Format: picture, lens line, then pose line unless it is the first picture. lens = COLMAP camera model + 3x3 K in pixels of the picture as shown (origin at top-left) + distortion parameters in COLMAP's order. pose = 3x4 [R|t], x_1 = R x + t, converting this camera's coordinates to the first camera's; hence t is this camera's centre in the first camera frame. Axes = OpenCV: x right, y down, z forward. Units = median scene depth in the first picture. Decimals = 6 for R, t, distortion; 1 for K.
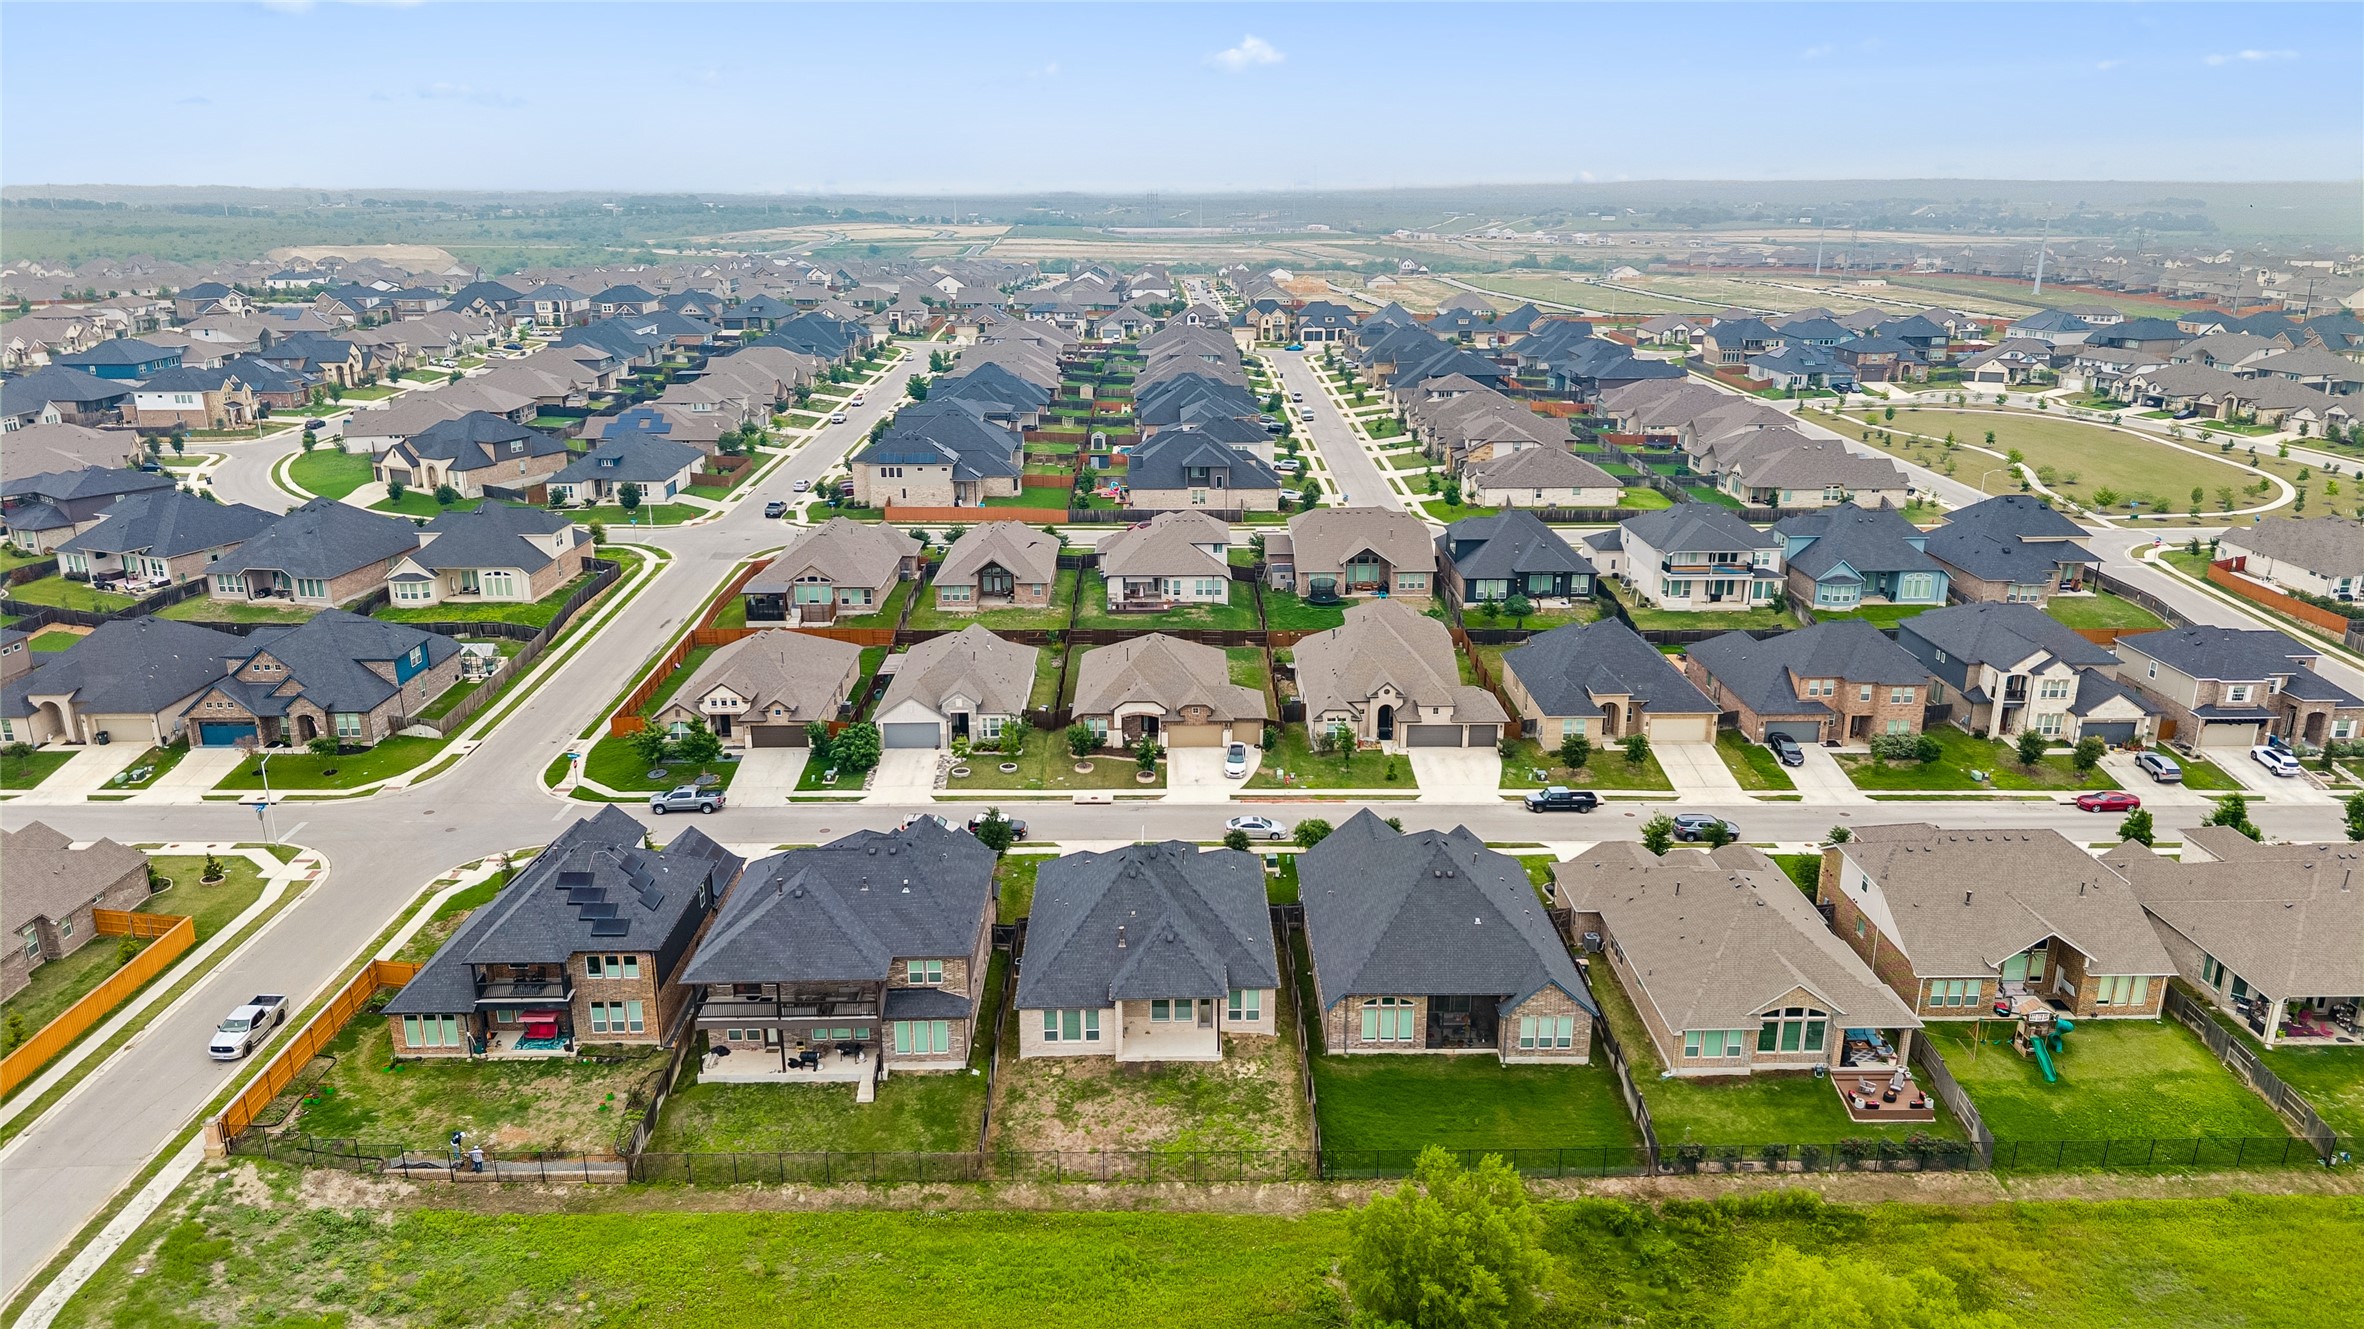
lens RADIAL K [[1615.0, 0, 1182.4], [0, 1615.0, 631.1], [0, 0, 1]] dist [0.153493, -0.458672]
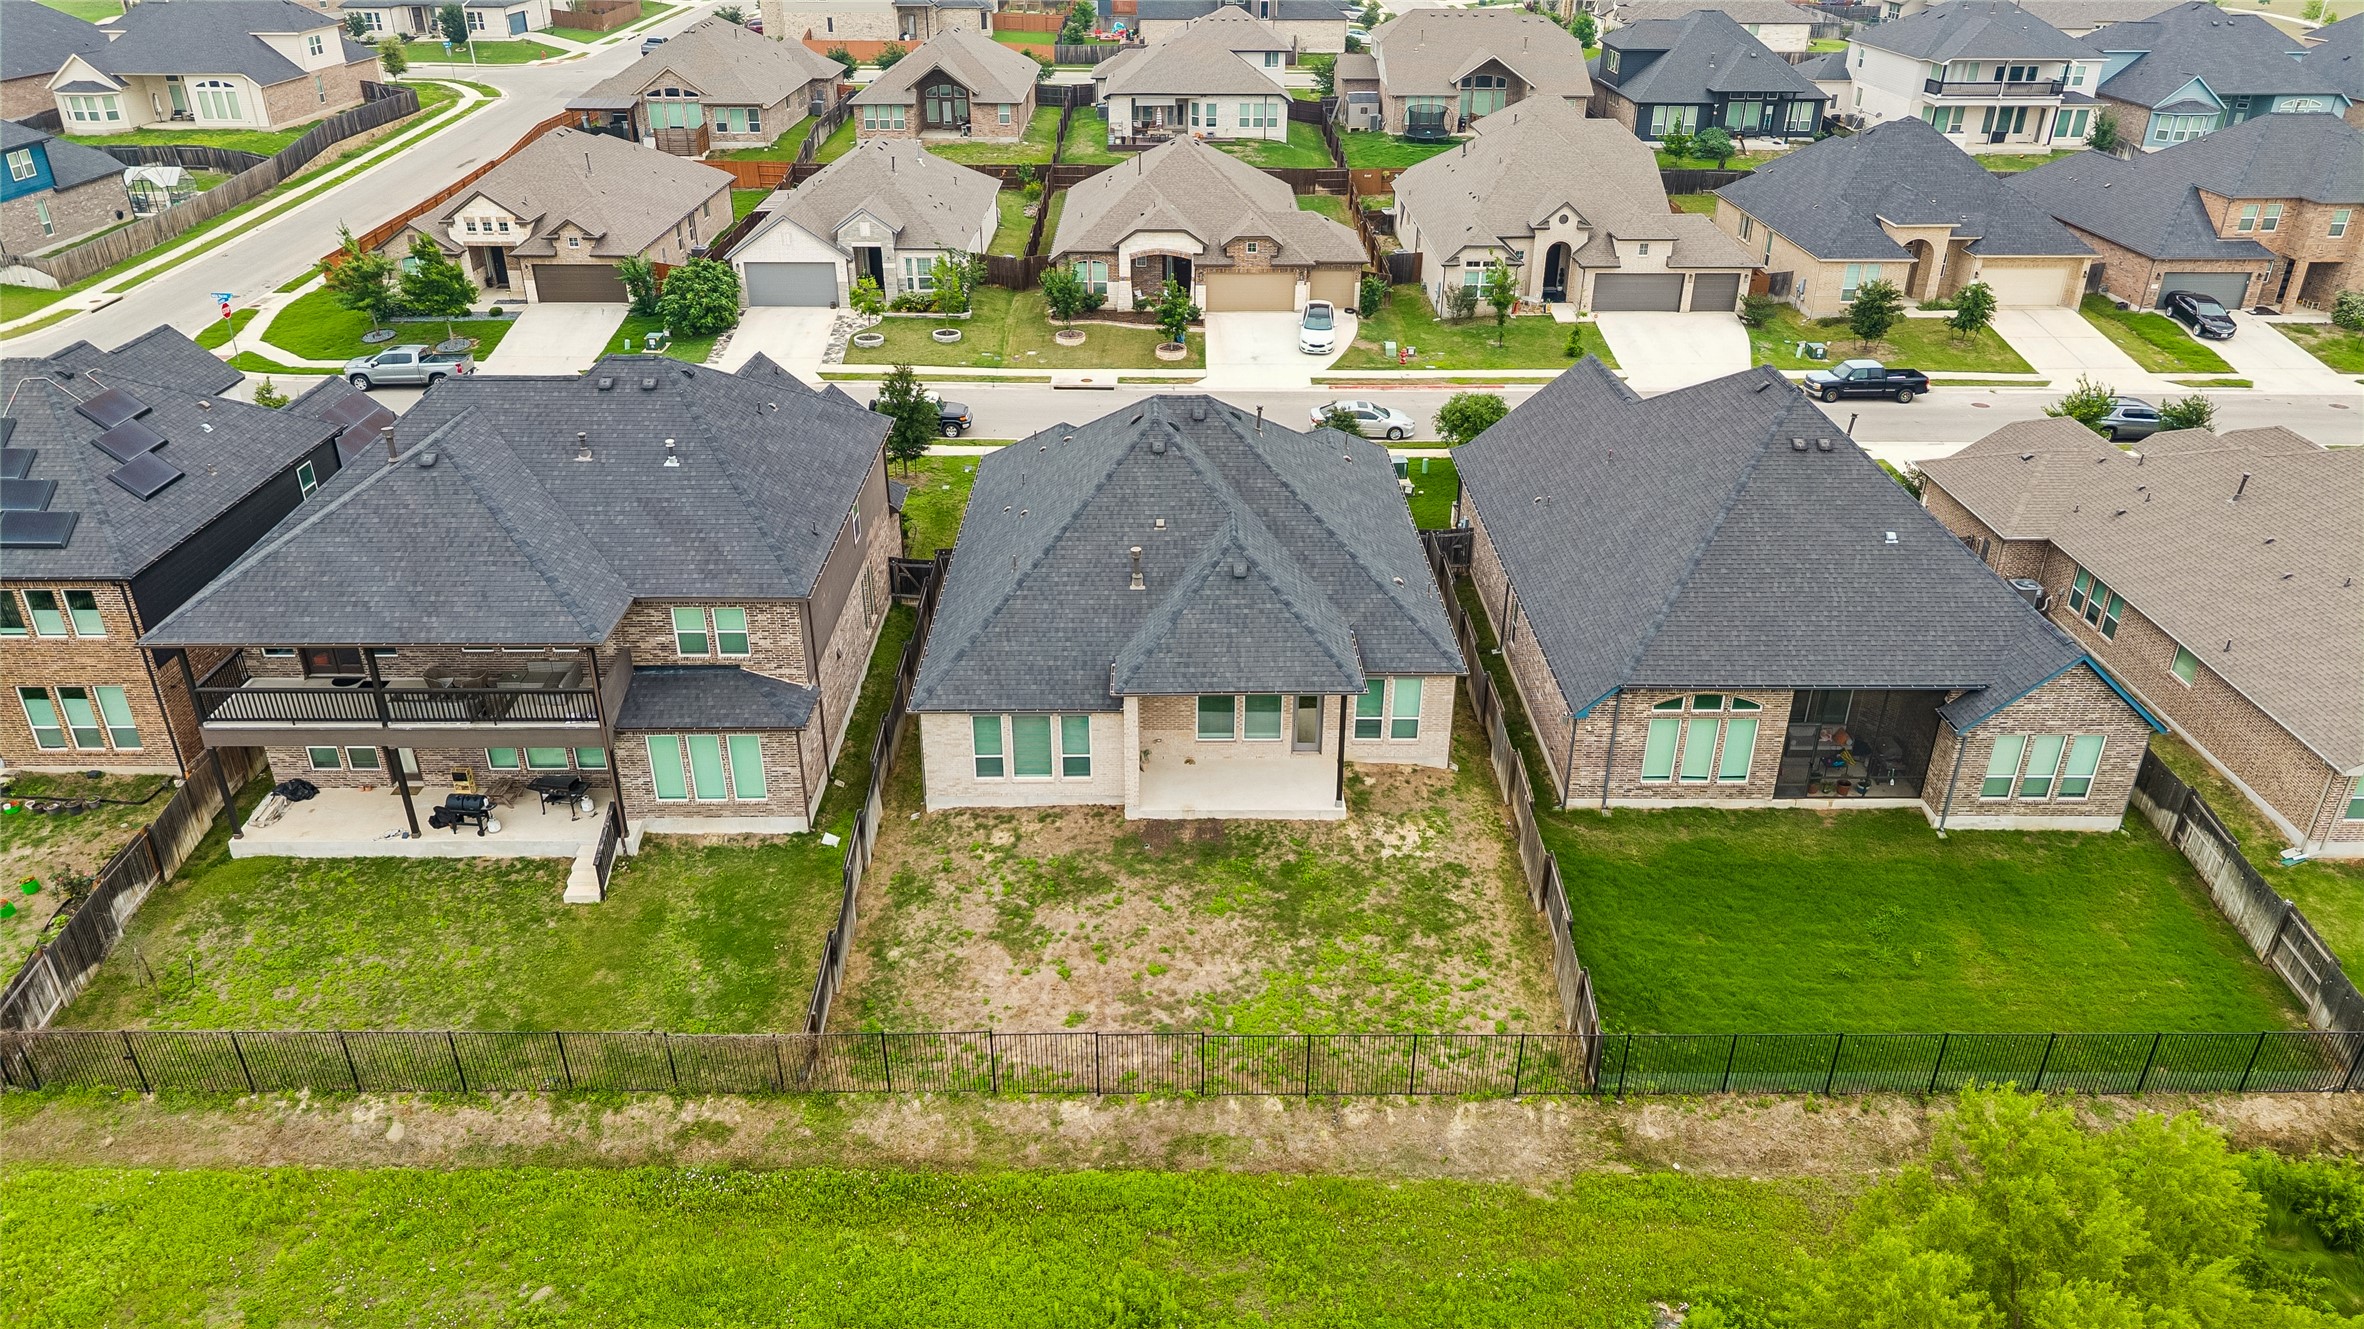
lens RADIAL K [[1590.3, 0, 1182.0], [0, 1590.3, 664.5], [0, 0, 1]] dist [-0.000189, 0.000861]
pose [[0.999969, 0.007750, -0.001319, -0.016690], [-0.007352, 0.981312, 0.192285, 0.090977], [0.002784, -0.192270, 0.981338, 0.387073]]
